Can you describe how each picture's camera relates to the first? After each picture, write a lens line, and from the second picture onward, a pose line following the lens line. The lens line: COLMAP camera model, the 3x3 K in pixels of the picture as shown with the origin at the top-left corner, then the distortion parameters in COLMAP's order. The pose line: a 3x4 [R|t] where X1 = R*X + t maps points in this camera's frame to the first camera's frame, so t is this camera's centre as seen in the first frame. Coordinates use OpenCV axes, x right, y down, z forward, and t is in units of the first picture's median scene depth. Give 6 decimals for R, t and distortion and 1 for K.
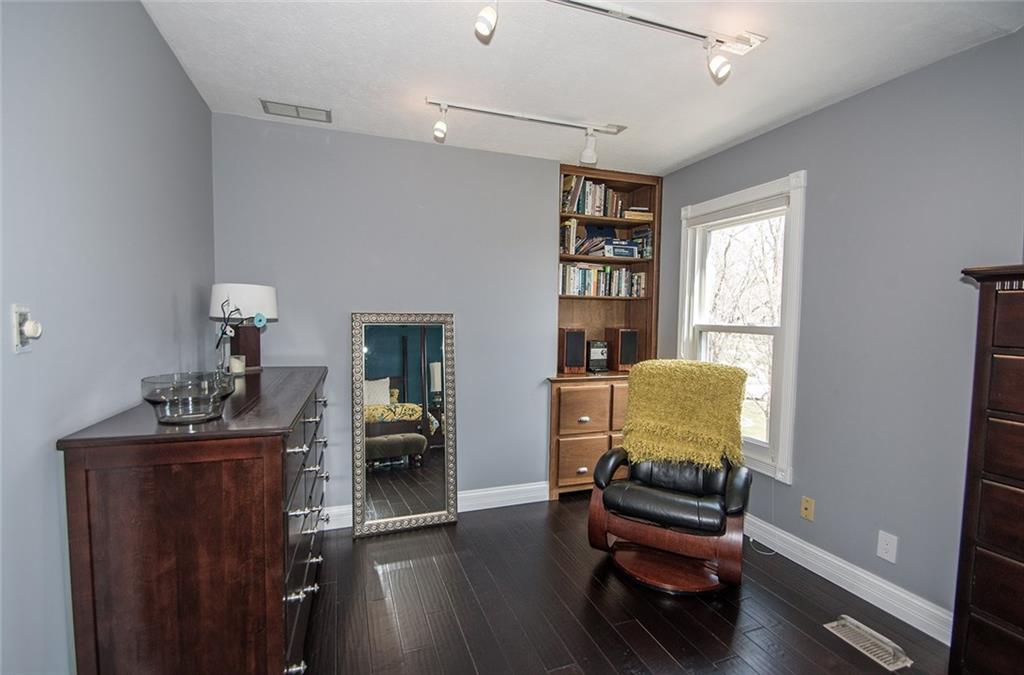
lens RADIAL K [[448.3, 0, 509.8], [0, 448.3, 338.4], [0, 0, 1]] dist [-0.001909, -0.003696]
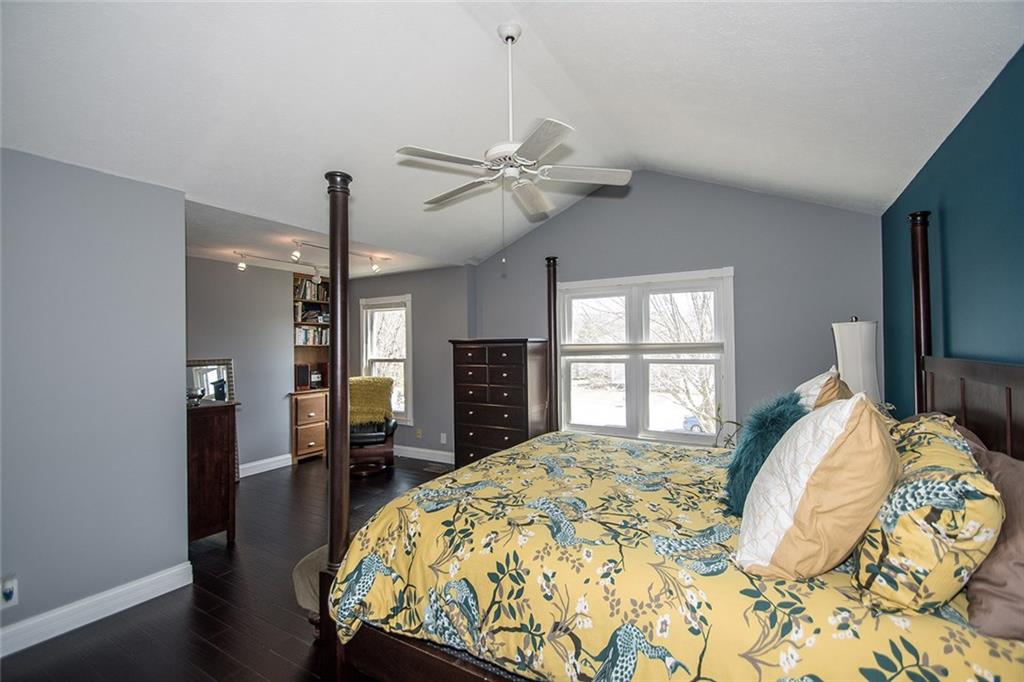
lens RADIAL K [[448.3, 0, 510.6], [0, 448.3, 339.1], [0, 0, 1]] dist [-0.001909, -0.003696]
pose [[0.755672, -0.014037, 0.654800, -0.395720], [0.059830, 0.997070, -0.047671, 0.013035], [-0.652212, 0.075200, 0.754298, -0.876567]]
